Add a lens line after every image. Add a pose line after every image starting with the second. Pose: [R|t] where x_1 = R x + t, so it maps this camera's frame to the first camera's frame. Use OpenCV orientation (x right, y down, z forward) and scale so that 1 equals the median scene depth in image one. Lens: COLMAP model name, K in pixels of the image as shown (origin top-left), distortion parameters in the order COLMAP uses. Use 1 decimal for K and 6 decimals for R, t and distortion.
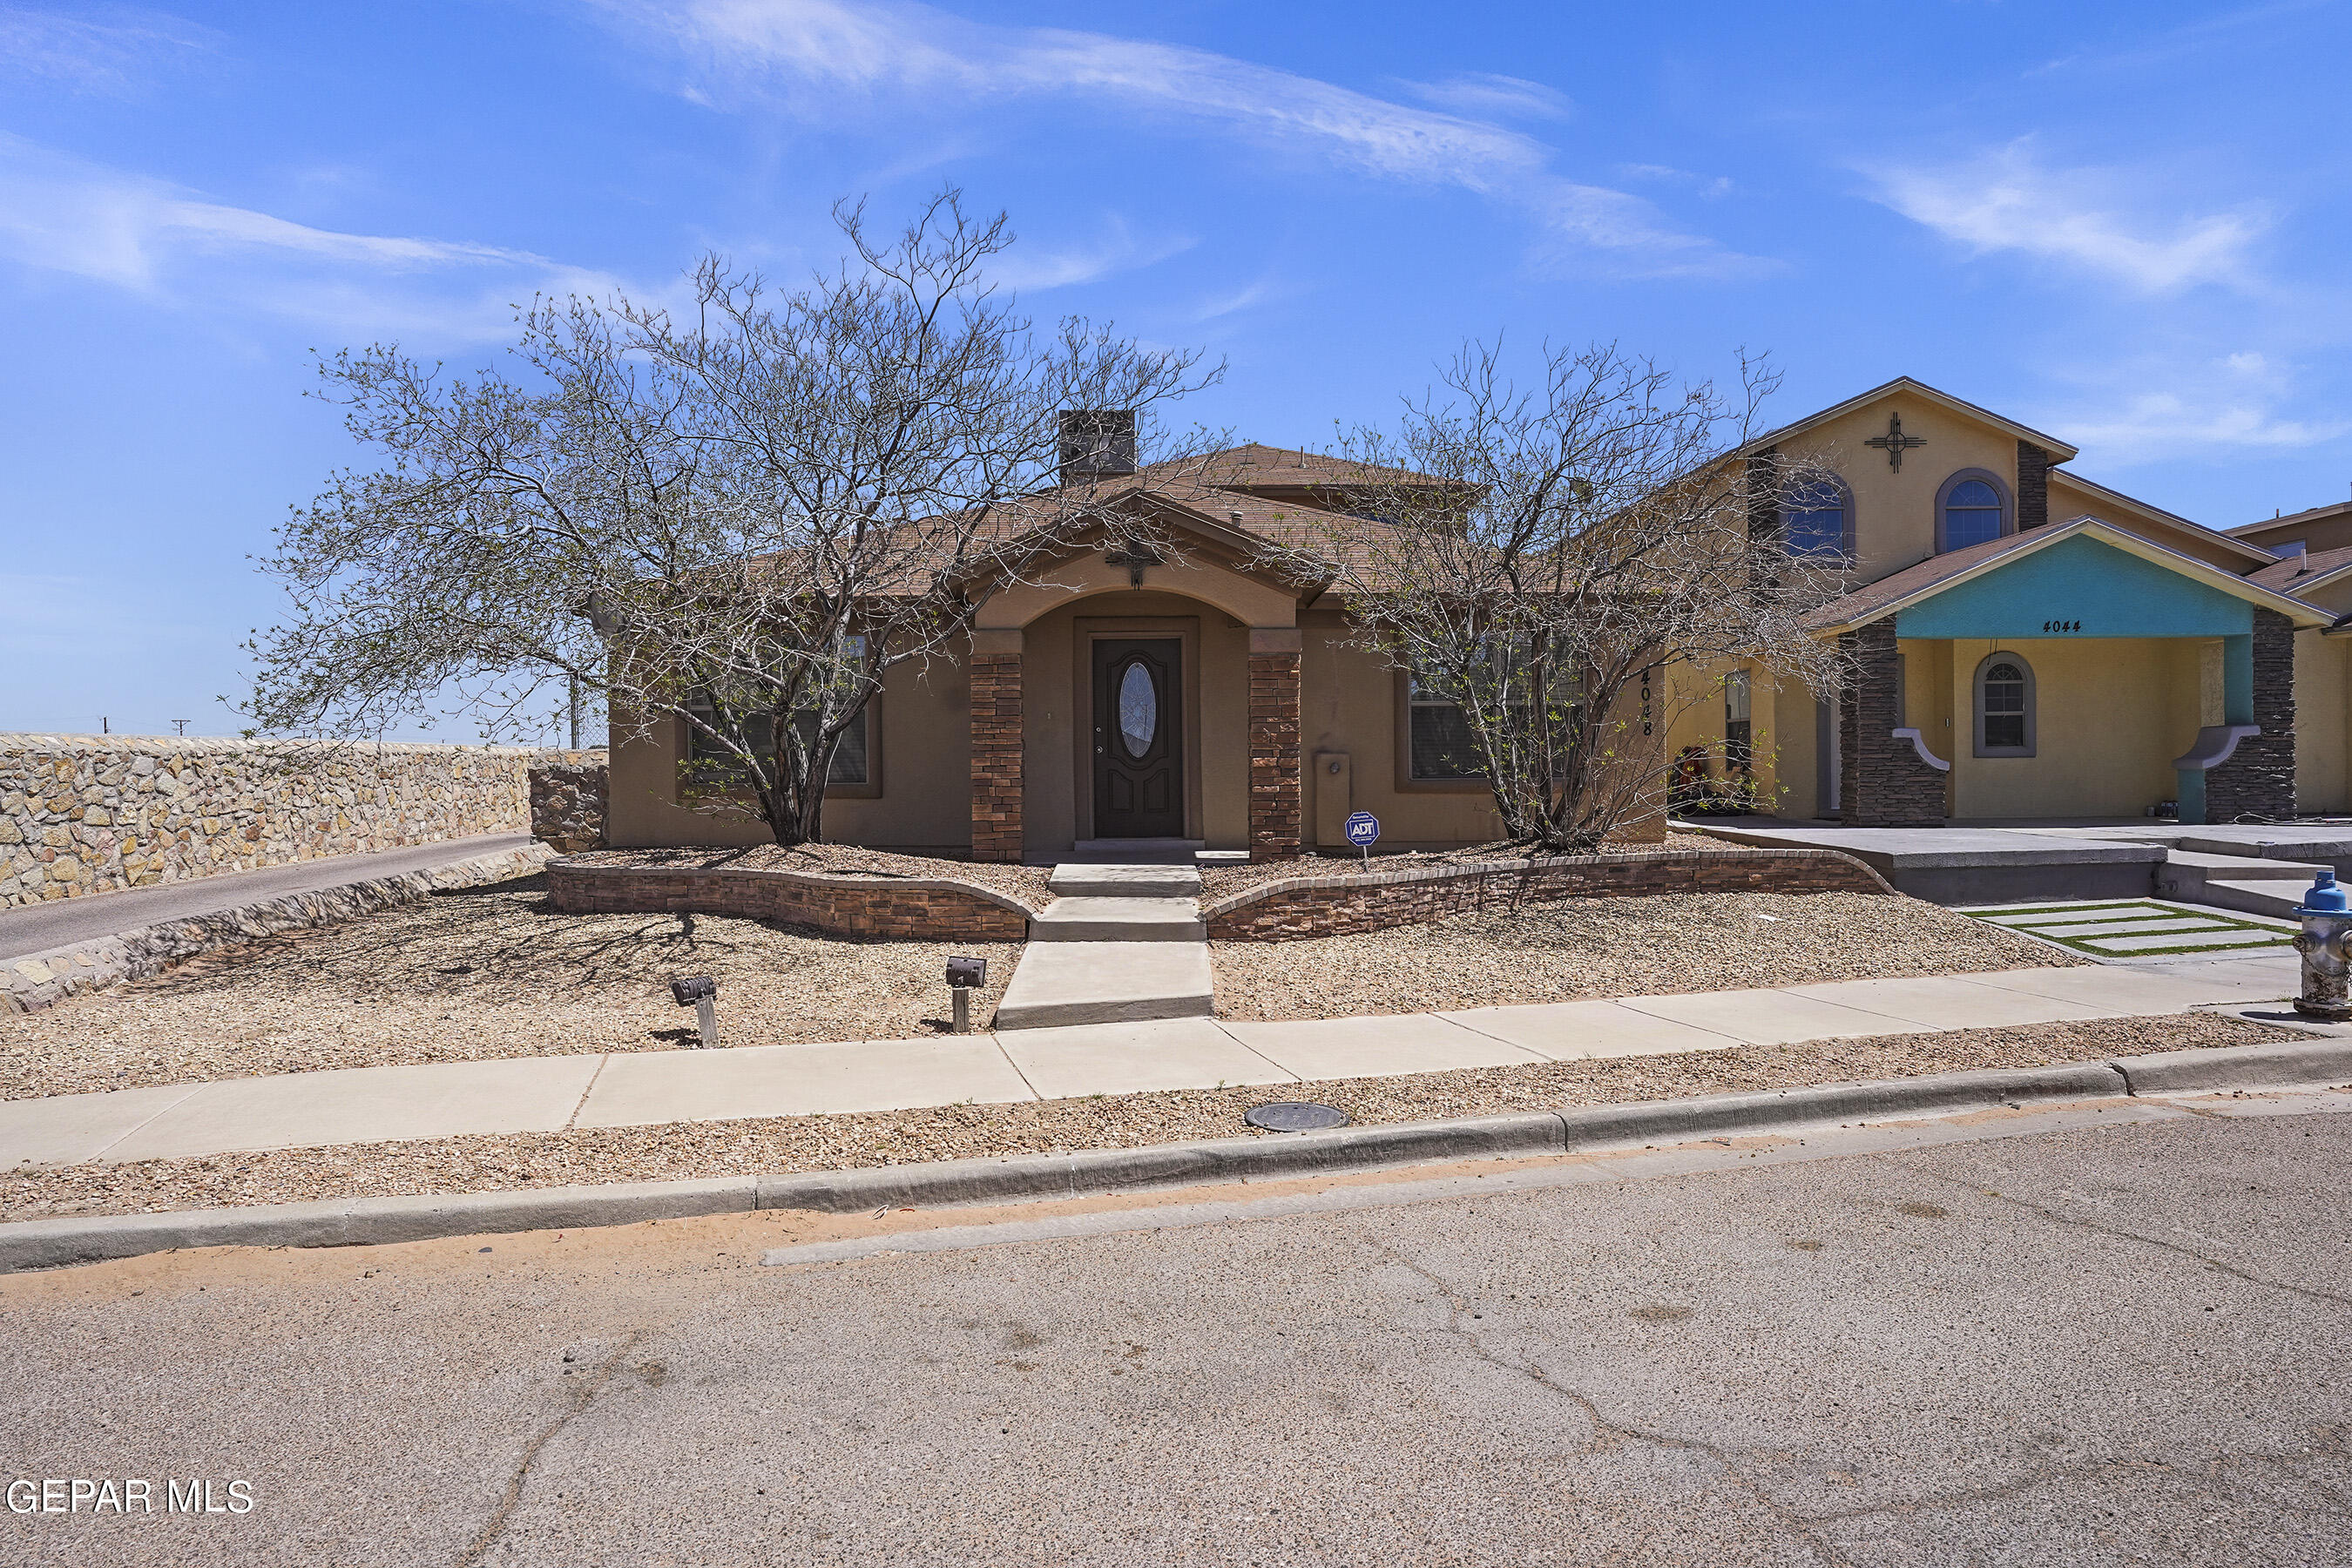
lens RADIAL K [[1437.3, 0, 1157.8], [0, 1437.3, 785.6], [0, 0, 1]] dist [-0.015457, 0.008870]
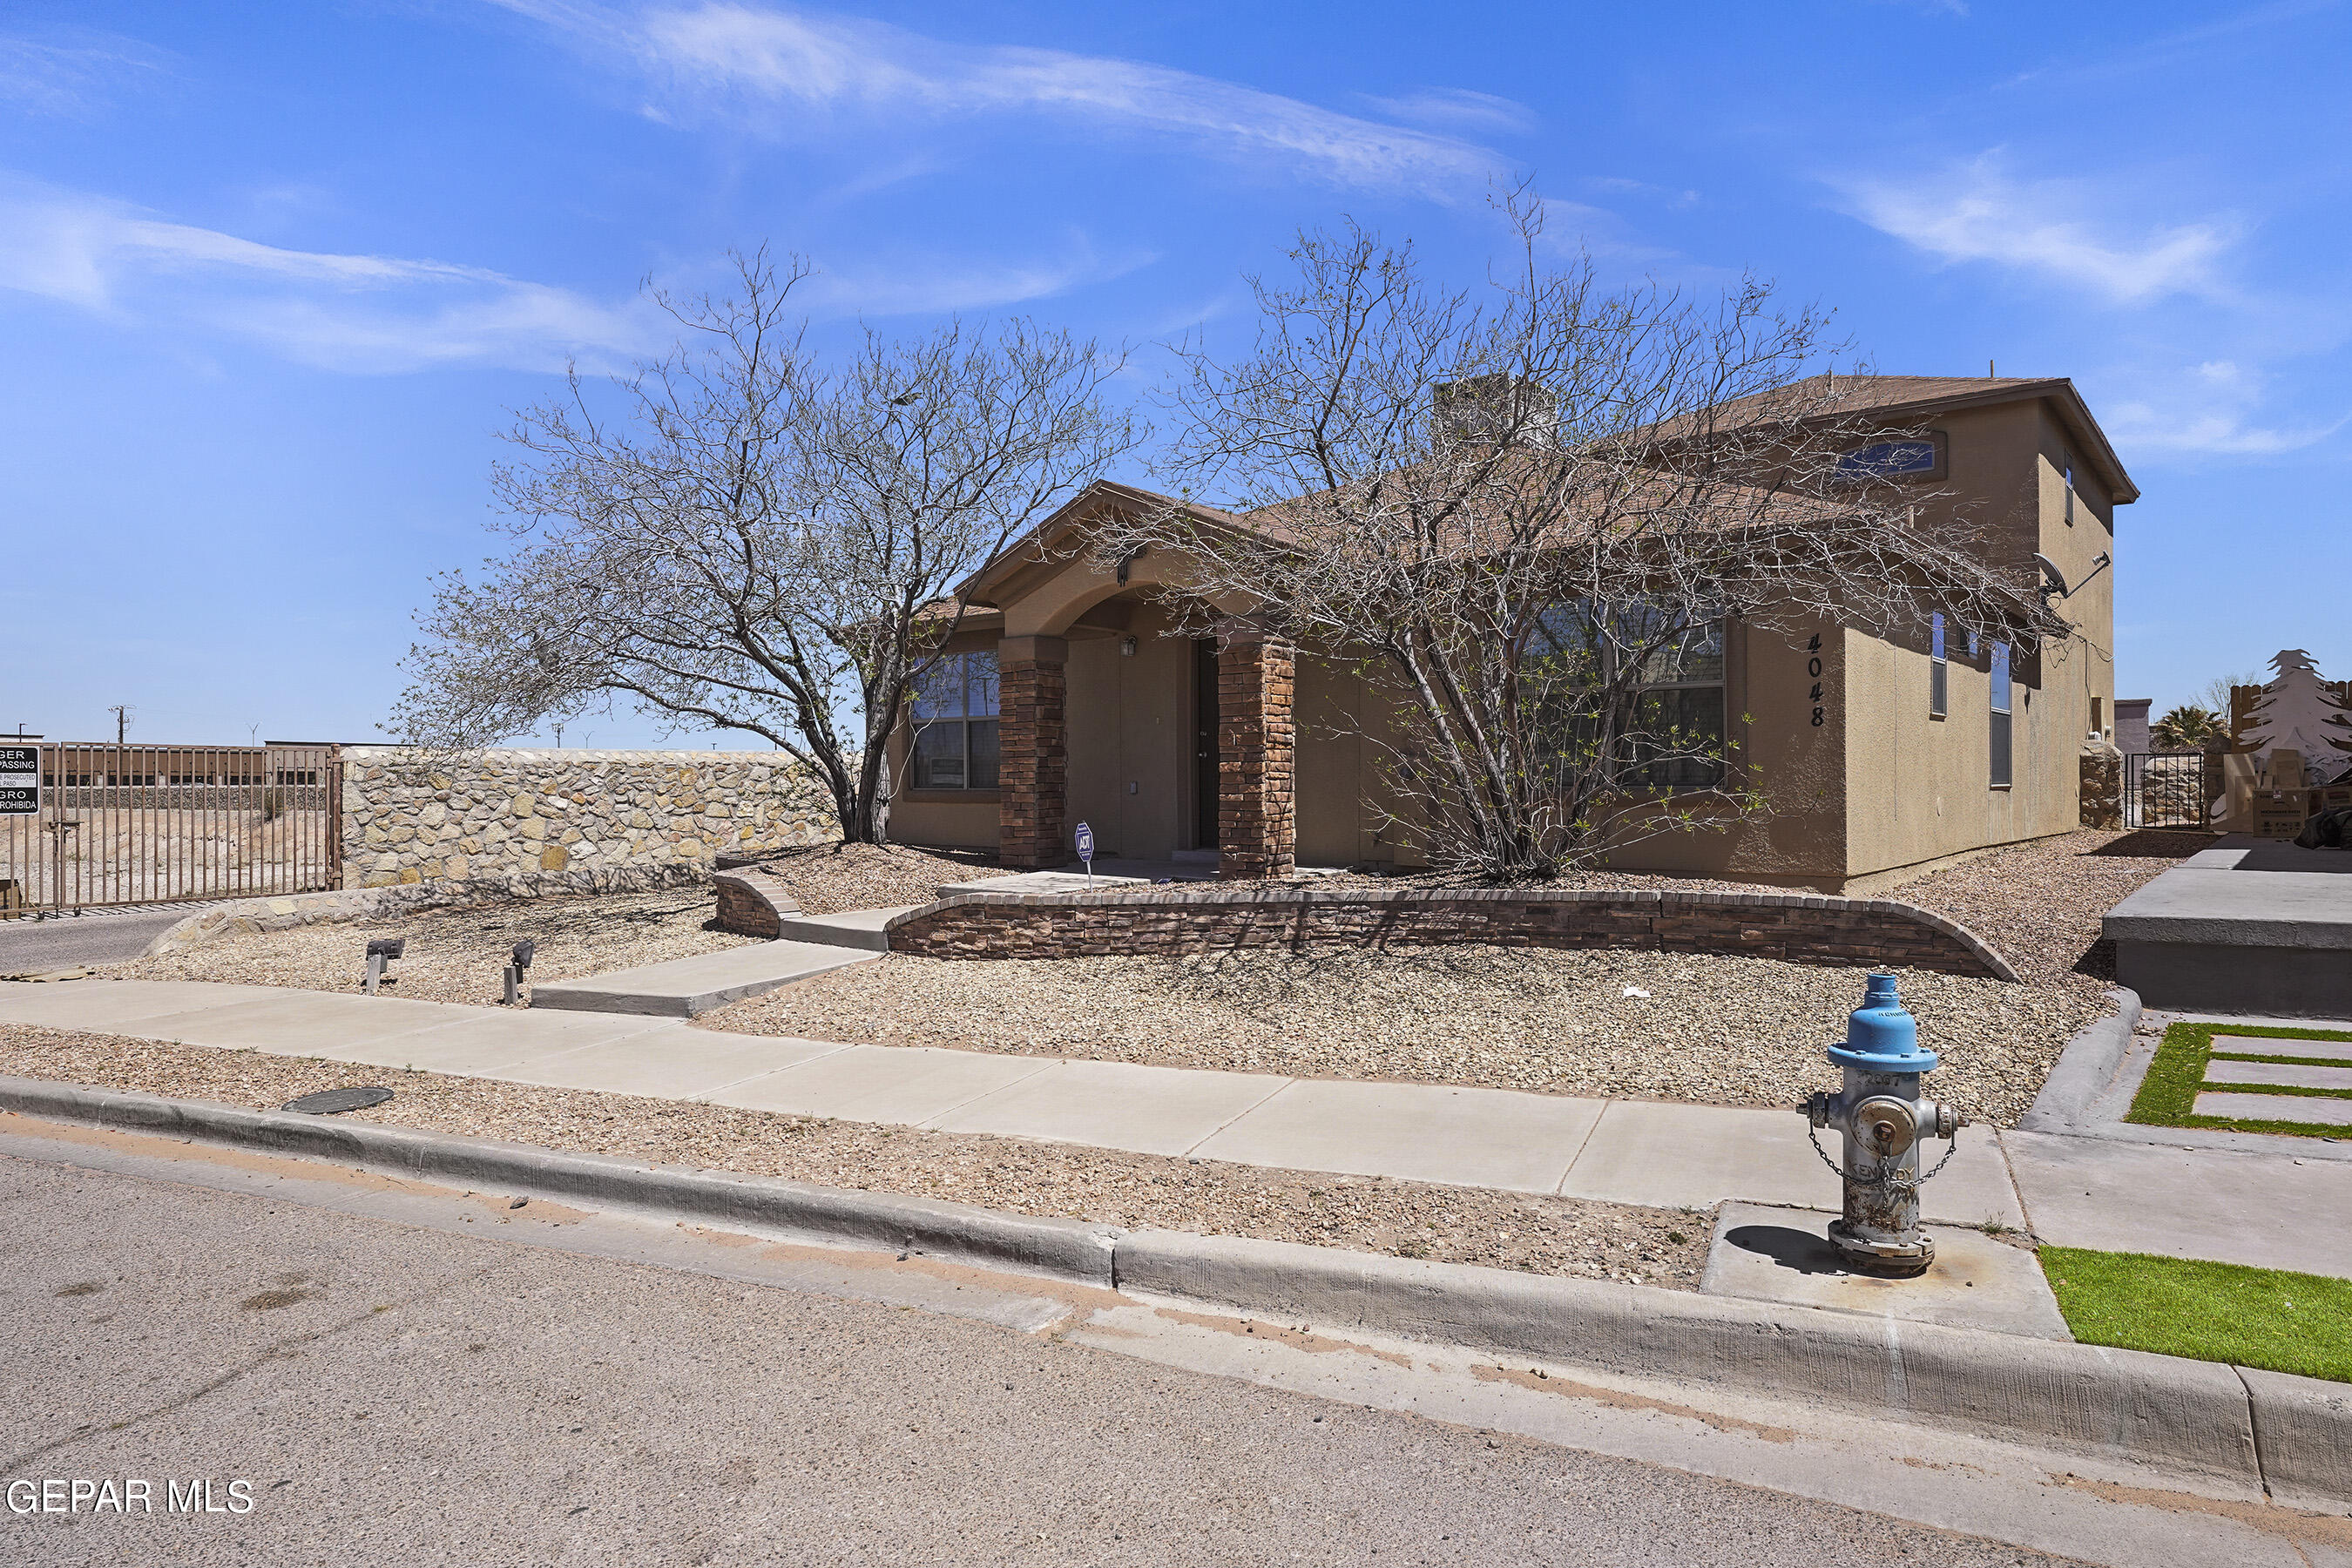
lens RADIAL K [[1437.3, 0, 1145.1], [0, 1437.3, 781.5], [0, 0, 1]] dist [-0.015457, 0.008870]
pose [[0.757661, 0.001987, -0.652645, 0.650978], [-0.007834, 0.999951, -0.006050, -0.001618], [0.652601, 0.009697, 0.757640, 0.310440]]
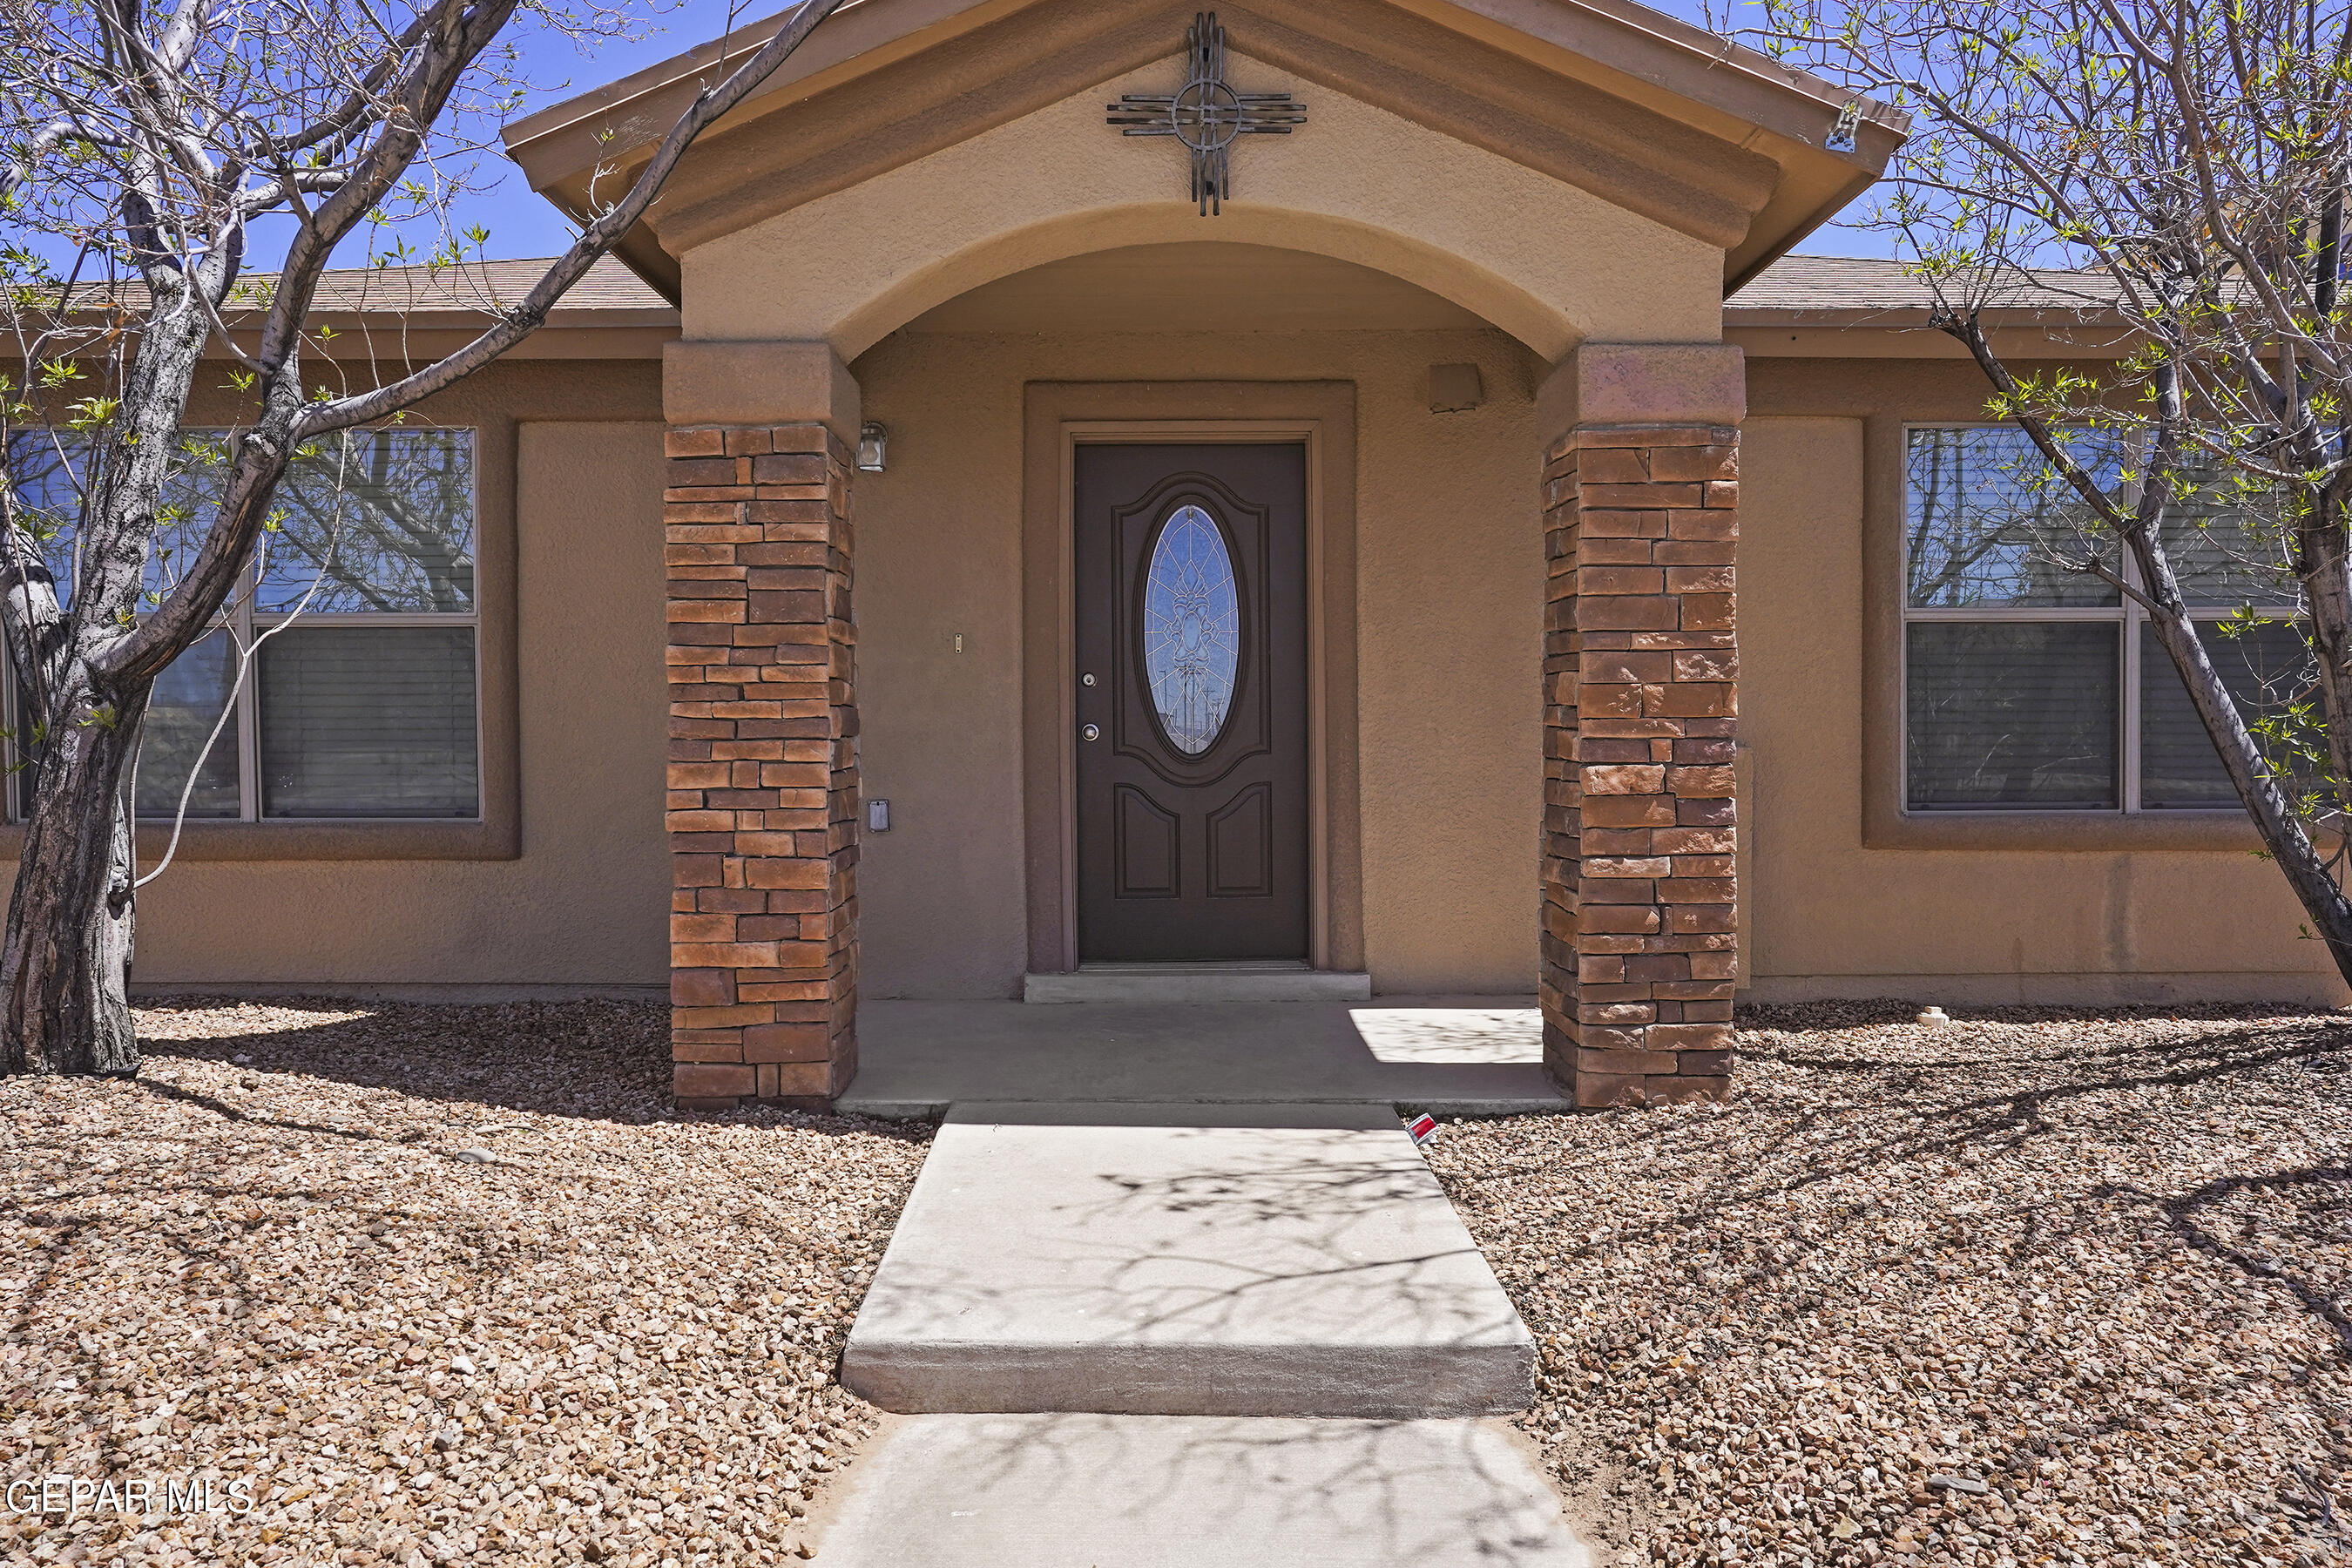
lens RADIAL K [[1437.3, 0, 1164.0], [0, 1437.3, 773.6], [0, 0, 1]] dist [-0.015457, 0.008870]
pose [[0.999994, 0.003459, 0.000103, -0.025423], [-0.003460, 0.999943, 0.010129, -0.021565], [-0.000068, -0.010130, 0.999949, 0.734927]]
